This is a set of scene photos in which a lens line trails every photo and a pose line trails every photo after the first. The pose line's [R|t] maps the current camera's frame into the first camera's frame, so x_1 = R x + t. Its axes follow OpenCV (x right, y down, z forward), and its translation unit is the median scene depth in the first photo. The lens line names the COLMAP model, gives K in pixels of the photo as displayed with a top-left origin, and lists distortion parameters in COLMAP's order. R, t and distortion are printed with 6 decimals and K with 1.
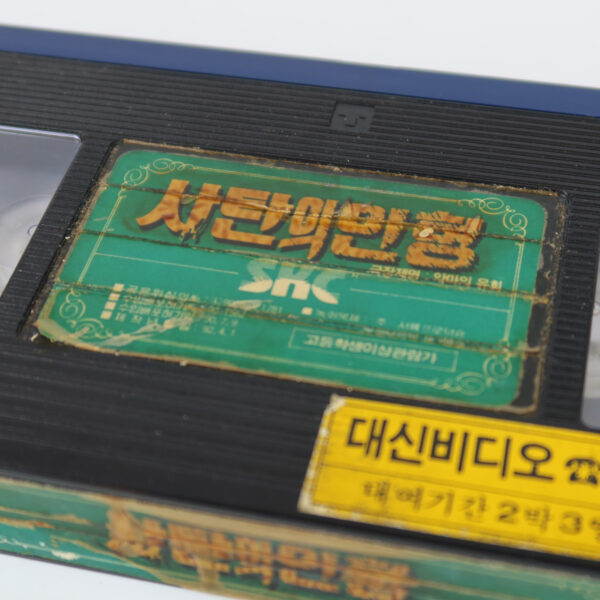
lens RADIAL K [[1323.1, 0, 299.6], [0, 1323.1, 299.9], [0, 0, 1]] dist [-0.033538, 0.000000]
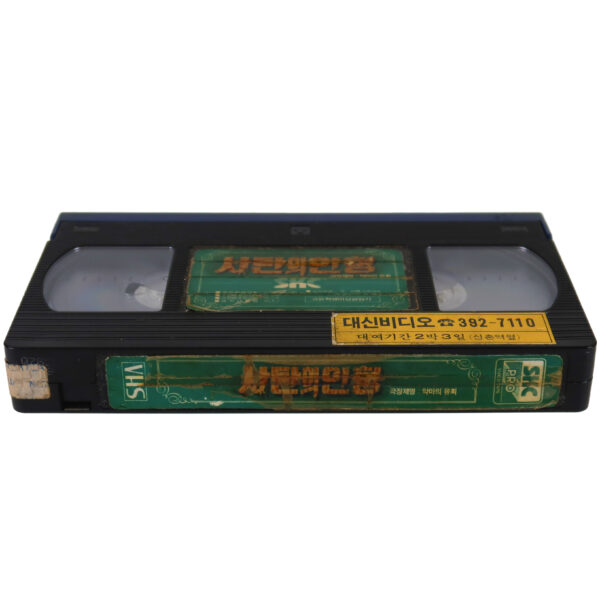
lens RADIAL K [[1199.0, 0, 300.1], [0, 1199.0, 299.9], [0, 0, 1]] dist [0.050251, 0.000000]
pose [[0.972290, -0.073349, 0.221975, -0.457294], [0.139031, 0.944767, -0.296793, 0.620293], [-0.187945, 0.319430, 0.928785, -0.853241]]
